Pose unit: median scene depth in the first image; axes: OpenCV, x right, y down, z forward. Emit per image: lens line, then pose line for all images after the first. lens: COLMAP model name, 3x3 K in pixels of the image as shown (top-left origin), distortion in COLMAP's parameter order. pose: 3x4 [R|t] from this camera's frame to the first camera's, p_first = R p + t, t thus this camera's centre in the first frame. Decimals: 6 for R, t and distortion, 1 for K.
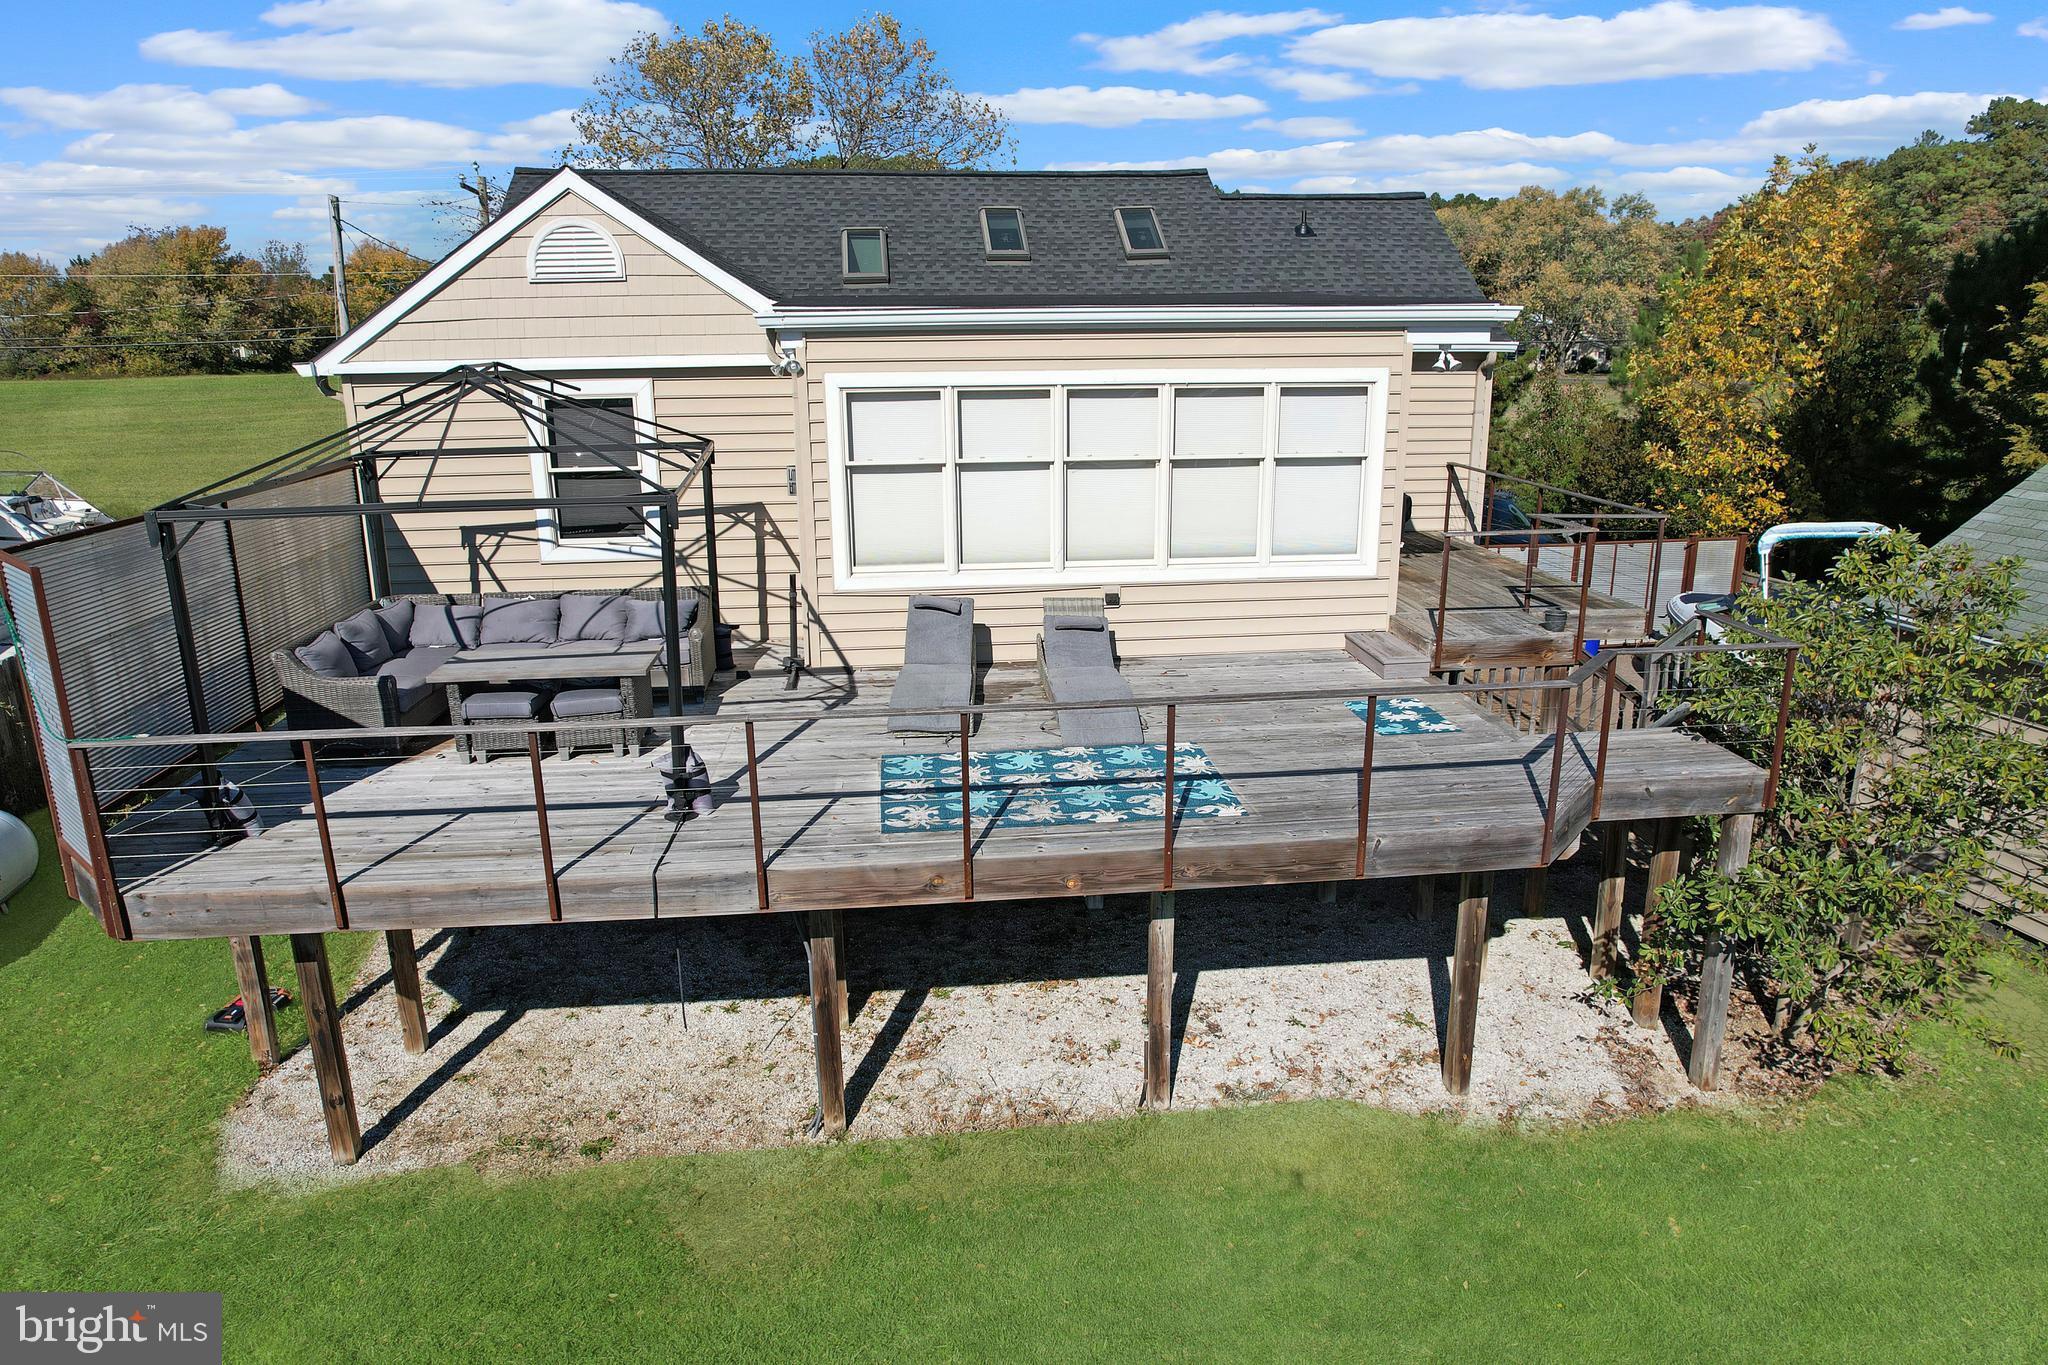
lens RADIAL K [[1329.6, 0, 1024.5], [0, 1329.6, 697.9], [0, 0, 1]] dist [-0.047285, 0.044566]
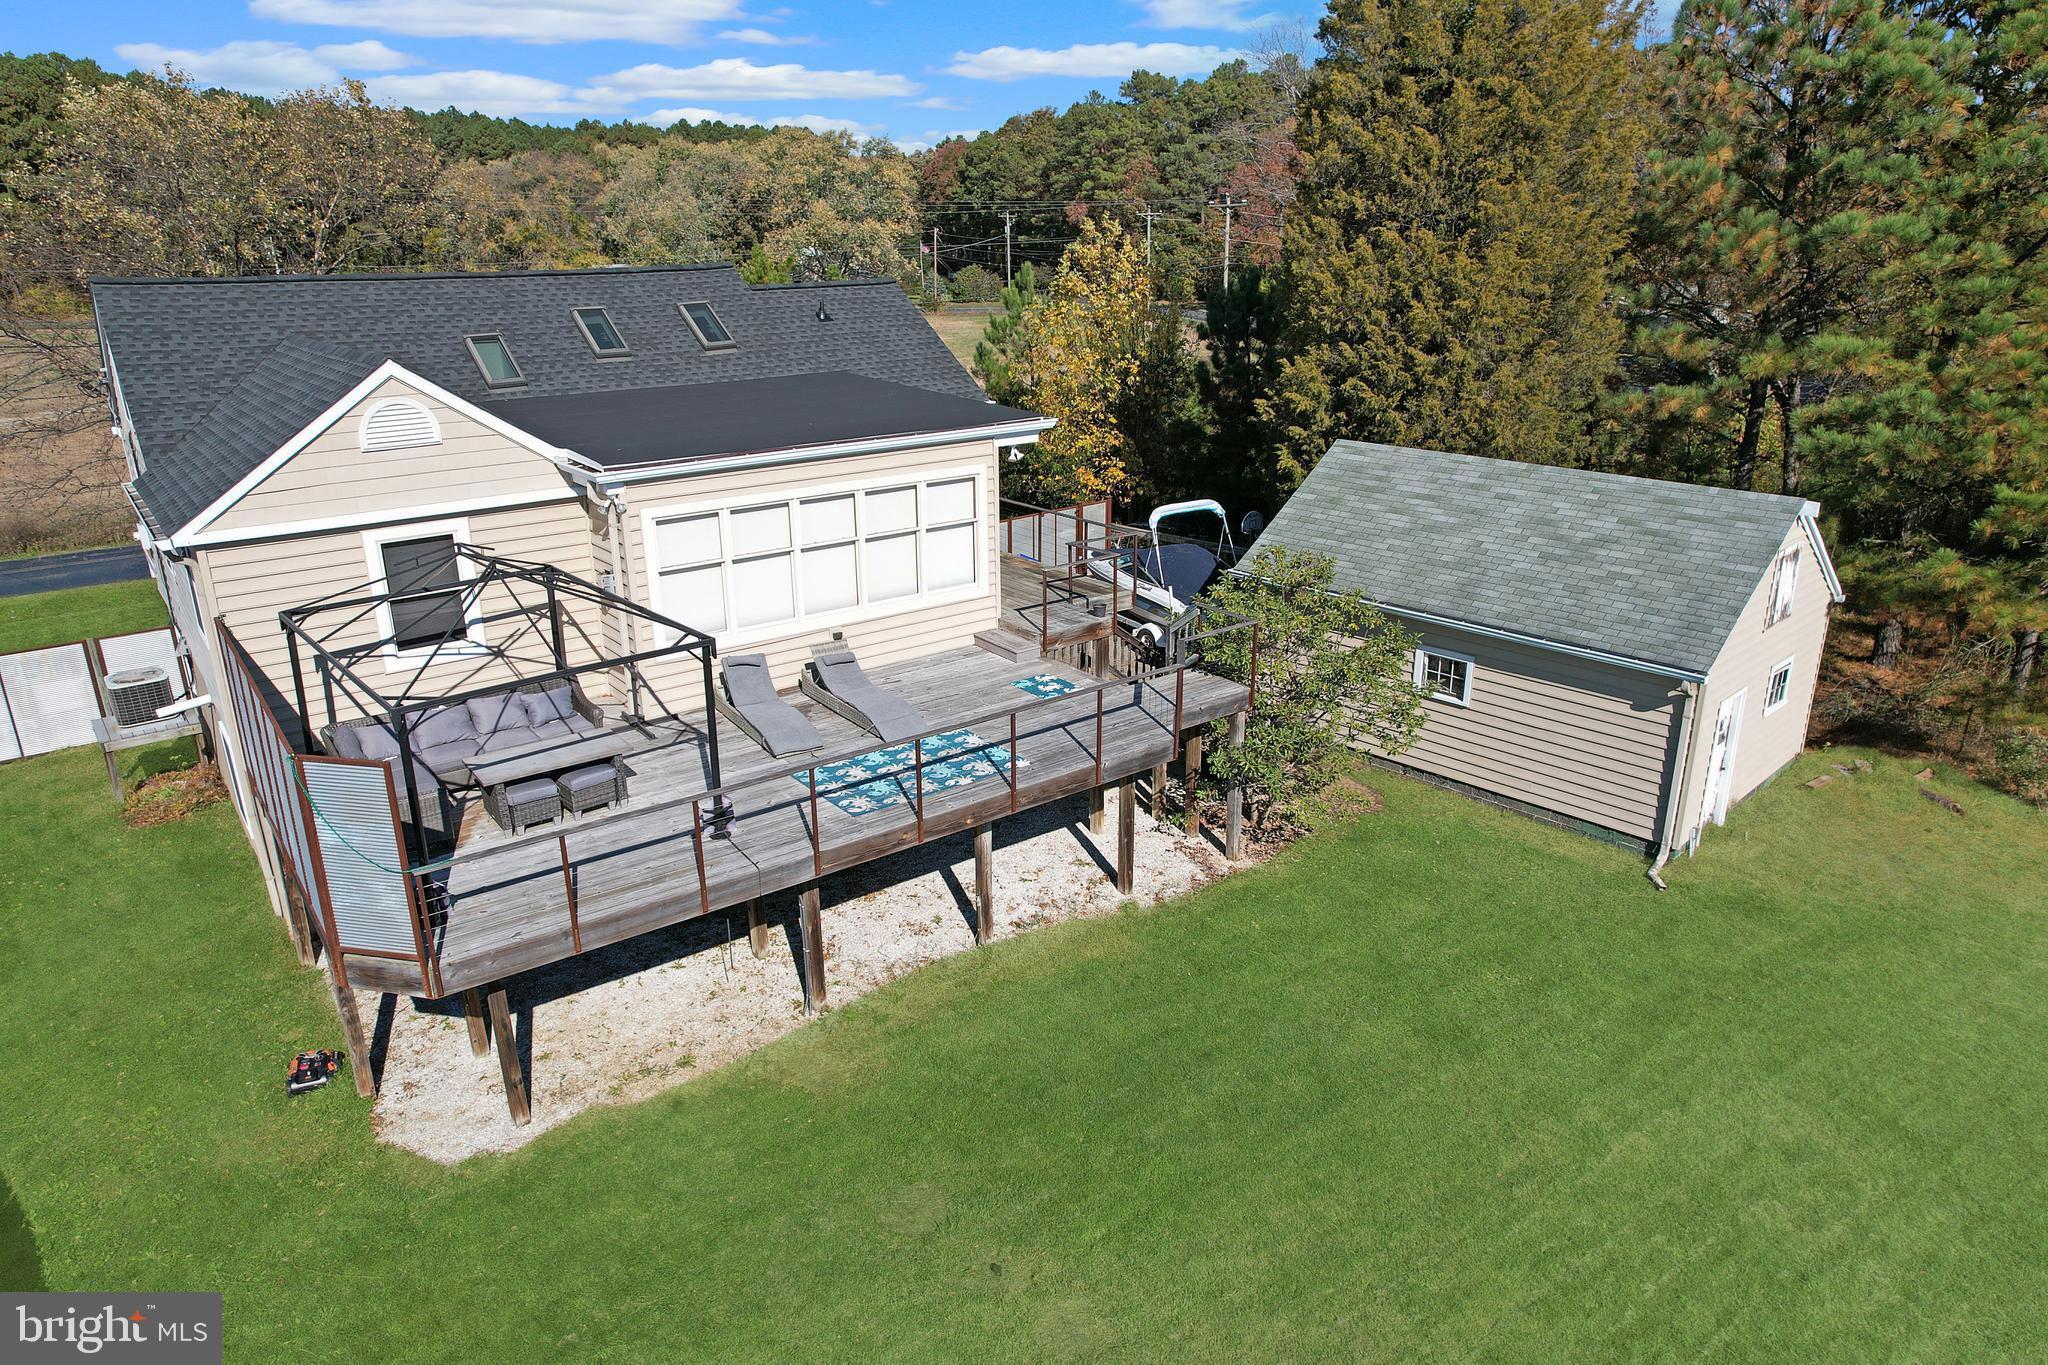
lens RADIAL K [[1329.6, 0, 1061.6], [0, 1329.6, 693.9], [0, 0, 1]] dist [-0.047285, 0.044566]
pose [[0.848604, -0.169985, 0.500975, -0.471561], [0.140541, 0.985382, 0.096285, -0.118959], [-0.510019, -0.011300, 0.860089, -0.386739]]
